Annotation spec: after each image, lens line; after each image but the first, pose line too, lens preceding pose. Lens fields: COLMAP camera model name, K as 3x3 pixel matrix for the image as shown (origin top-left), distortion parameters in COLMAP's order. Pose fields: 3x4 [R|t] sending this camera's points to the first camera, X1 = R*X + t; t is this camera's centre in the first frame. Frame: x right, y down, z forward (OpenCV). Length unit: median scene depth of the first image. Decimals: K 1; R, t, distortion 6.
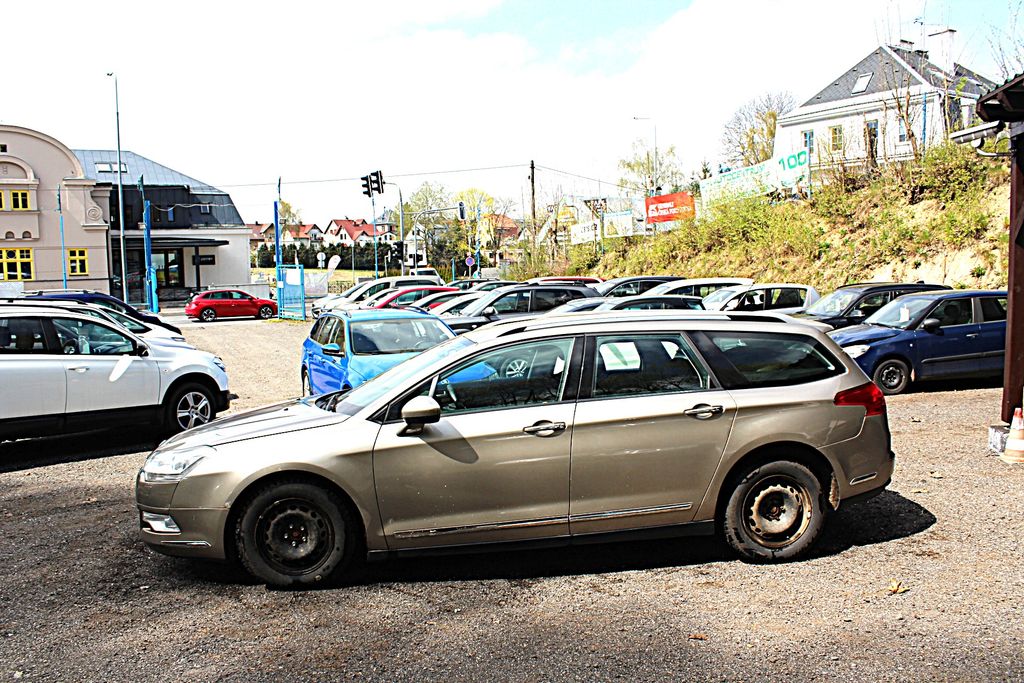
lens RADIAL K [[843.3, 0, 515.8], [0, 843.3, 339.5], [0, 0, 1]] dist [-0.138580, 0.085899]
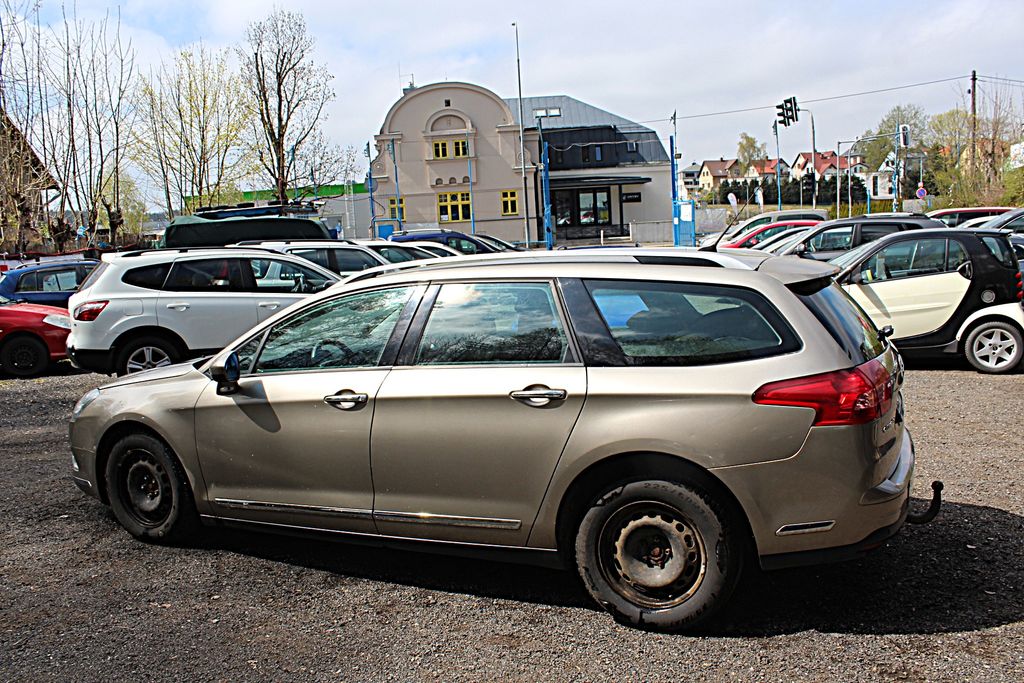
lens RADIAL K [[843.3, 0, 507.5], [0, 843.3, 350.9], [0, 0, 1]] dist [-0.138580, 0.085899]
pose [[0.853790, 0.055045, -0.517699, 0.316415], [-0.008708, 0.995766, 0.091515, -0.008034], [0.520544, -0.073627, 0.850654, 0.222594]]
